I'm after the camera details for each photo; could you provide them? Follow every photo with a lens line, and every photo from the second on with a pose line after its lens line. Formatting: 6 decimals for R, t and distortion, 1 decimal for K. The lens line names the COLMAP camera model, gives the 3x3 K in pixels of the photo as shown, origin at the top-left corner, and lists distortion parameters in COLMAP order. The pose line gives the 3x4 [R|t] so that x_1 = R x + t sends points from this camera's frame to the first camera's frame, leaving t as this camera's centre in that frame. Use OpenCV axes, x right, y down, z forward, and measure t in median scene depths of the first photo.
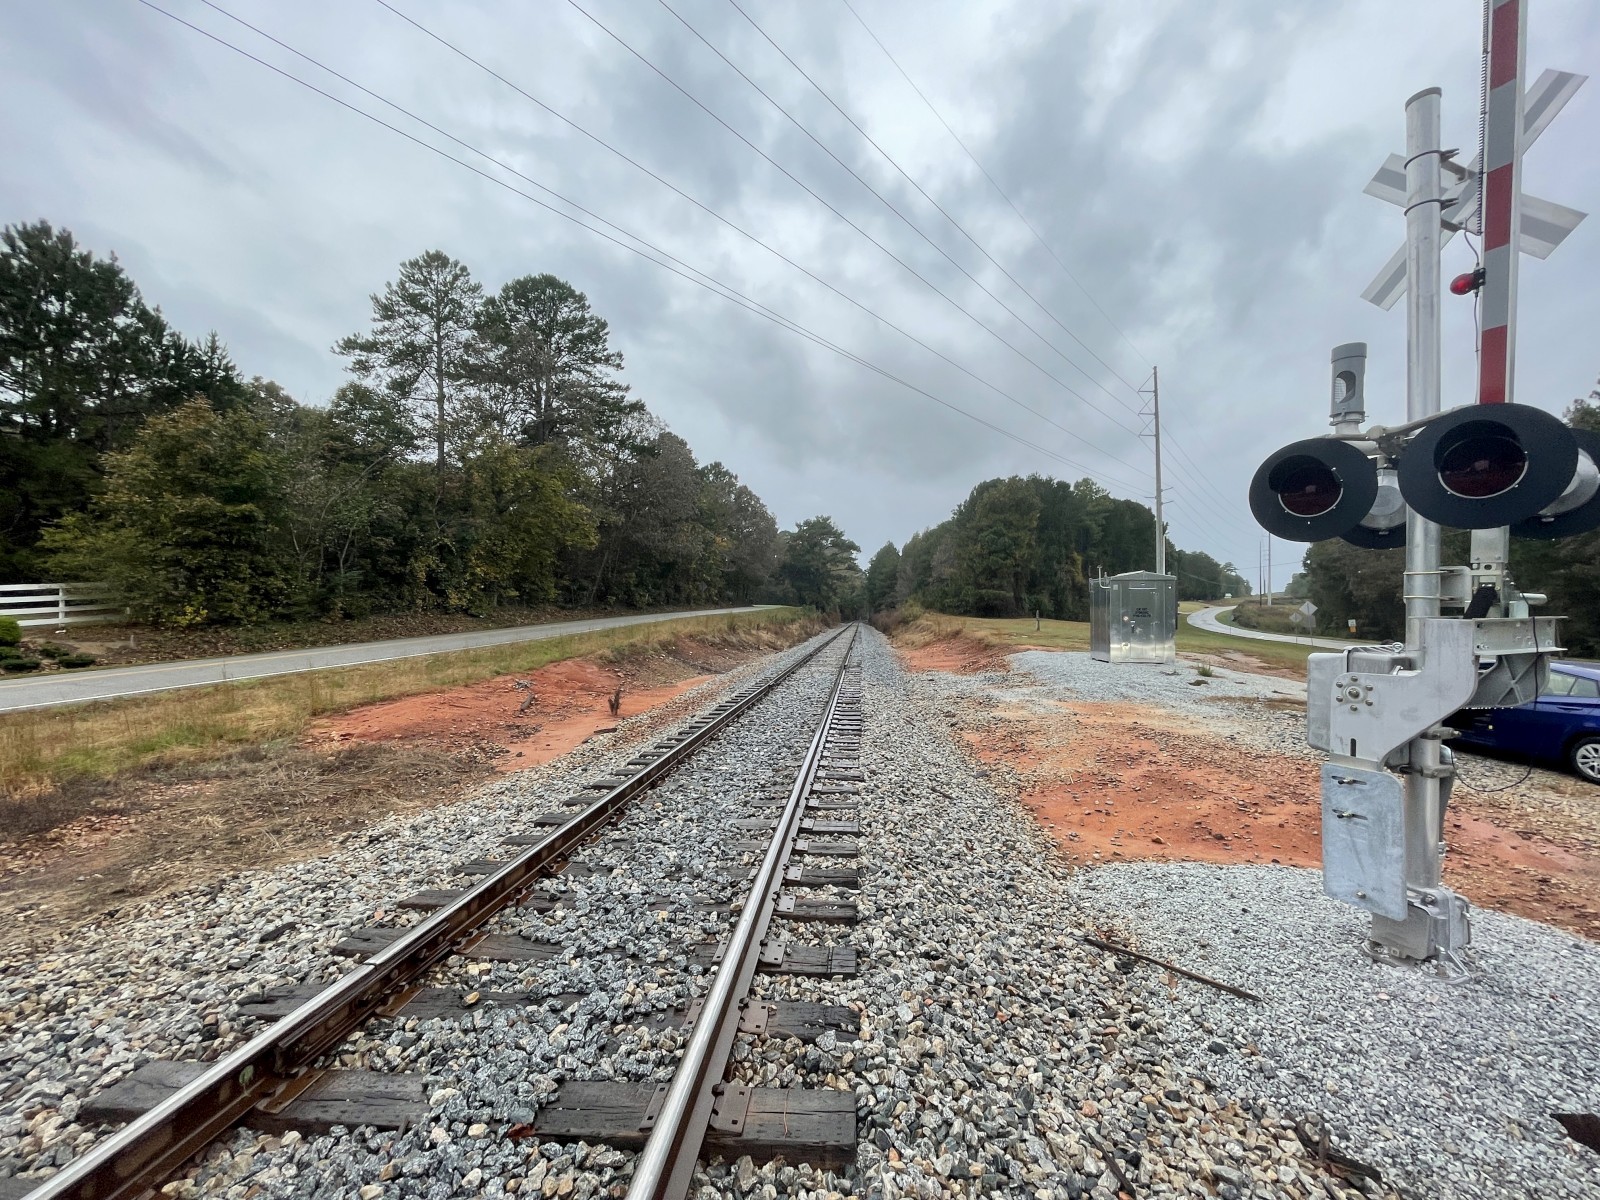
lens RADIAL K [[643.2, 0, 804.5], [0, 643.2, 600.7], [0, 0, 1]] dist [-0.004089, 0.000393]
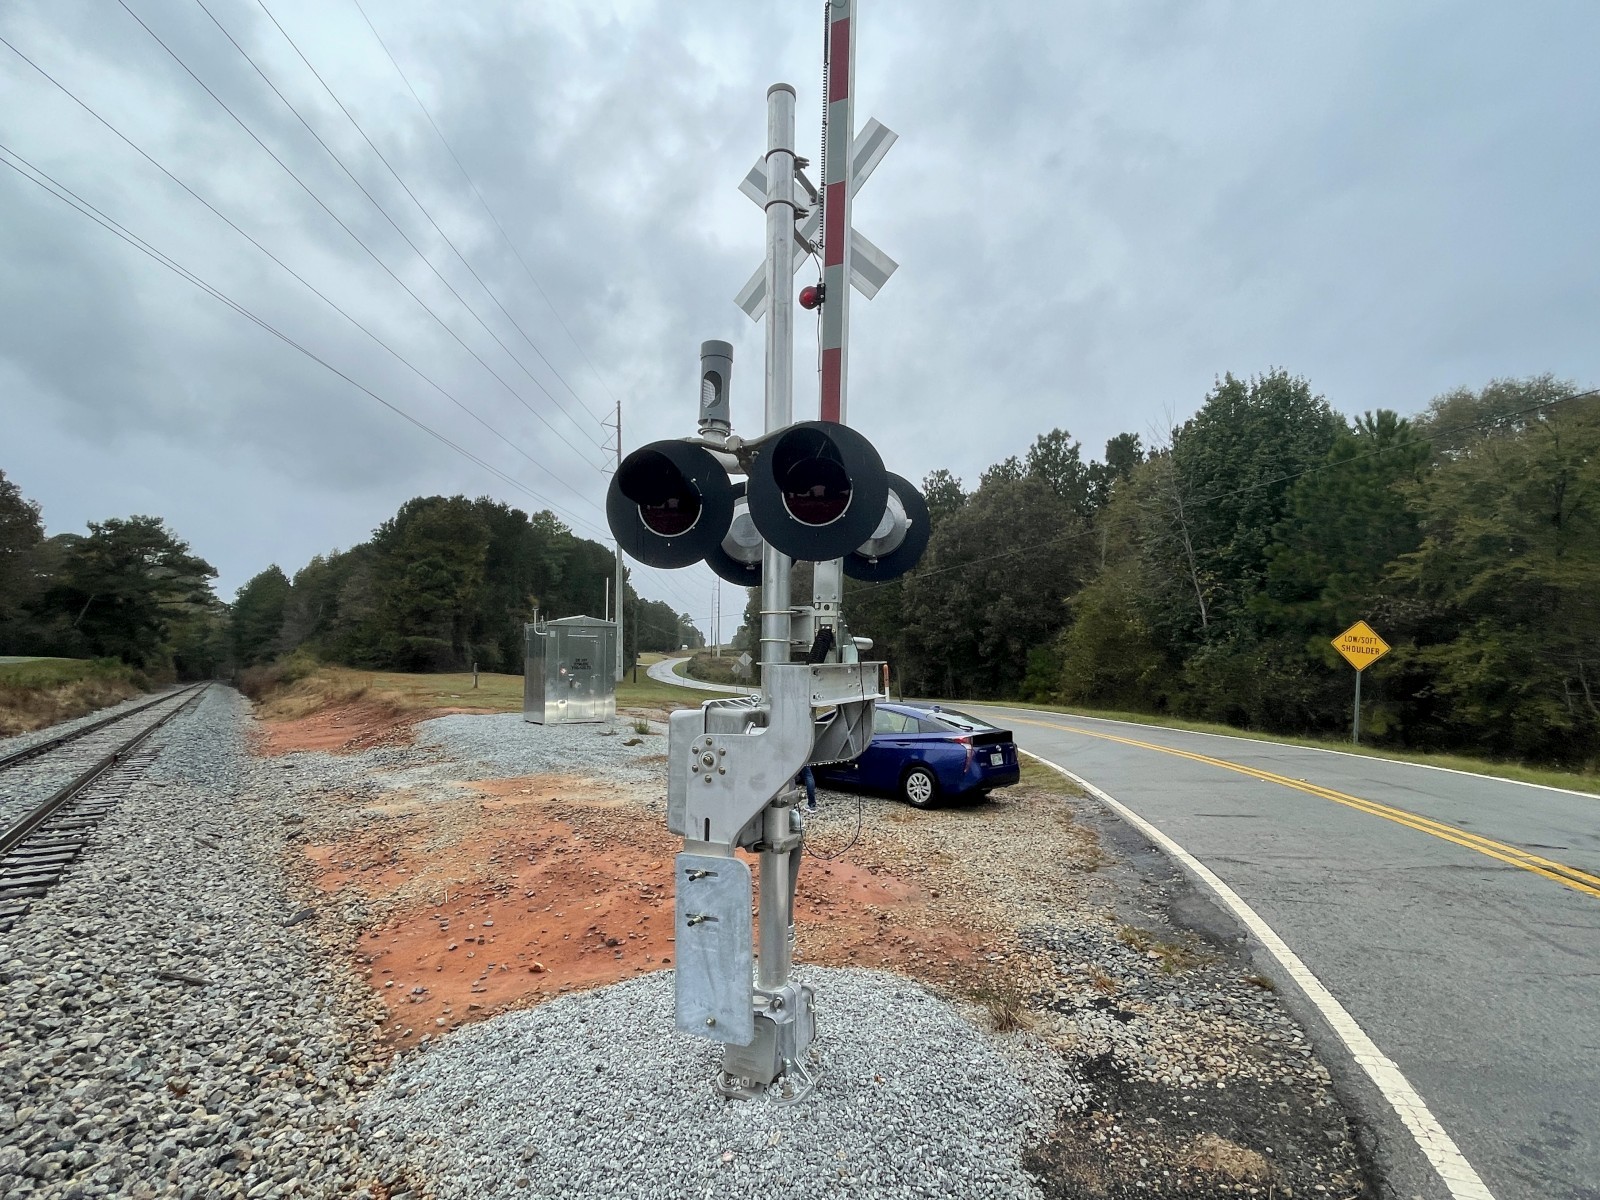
lens RADIAL K [[765.6, 0, 800.0], [0, 765.6, 600.0], [0, 0, 1]] dist [-0.001390, -0.000138]
pose [[0.743867, 0.048604, 0.666558, 0.109962], [-0.003865, 0.997648, -0.068433, 0.003931], [-0.668316, 0.048329, 0.742306, 0.076932]]
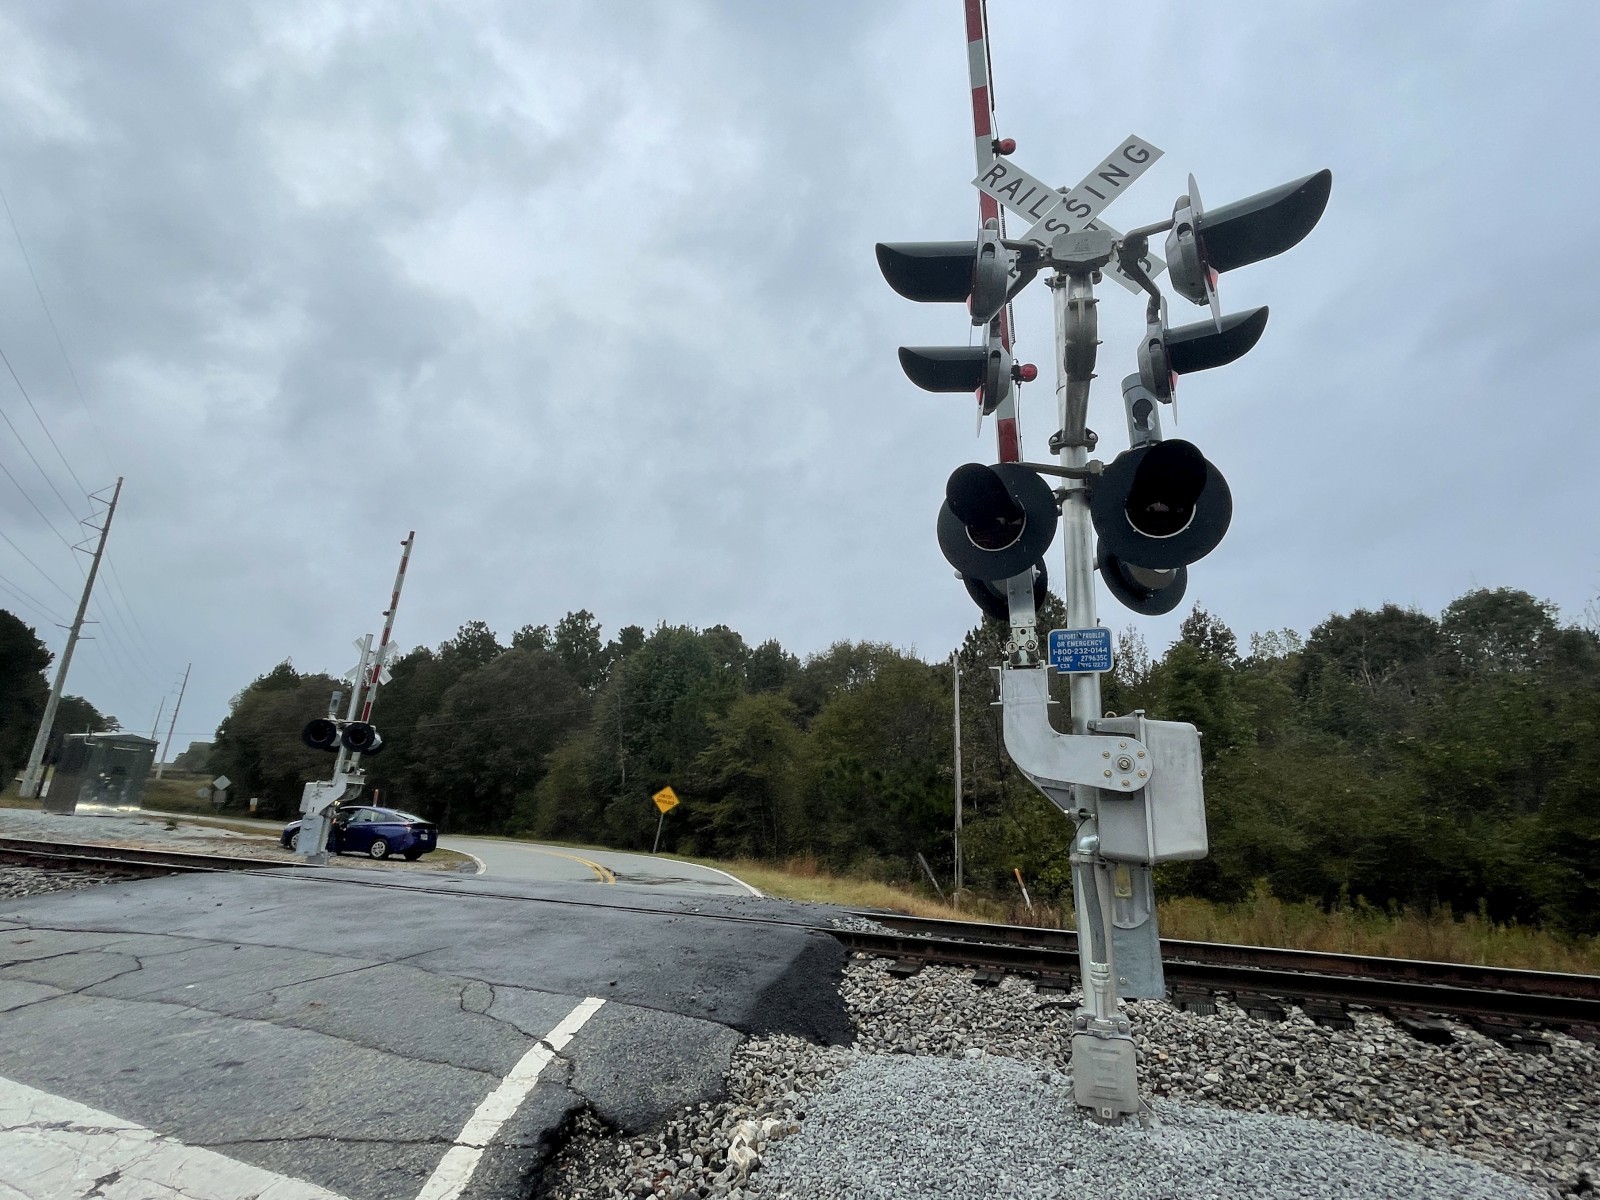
lens RADIAL K [[792.2, 0, 802.9], [0, 792.2, 599.6], [0, 0, 1]] dist [-0.002907, -0.000256]
pose [[0.257162, 0.280511, 0.924760, -1.049358], [-0.072203, 0.959846, -0.271075, 0.039361], [-0.963667, 0.002940, 0.267089, -1.034177]]
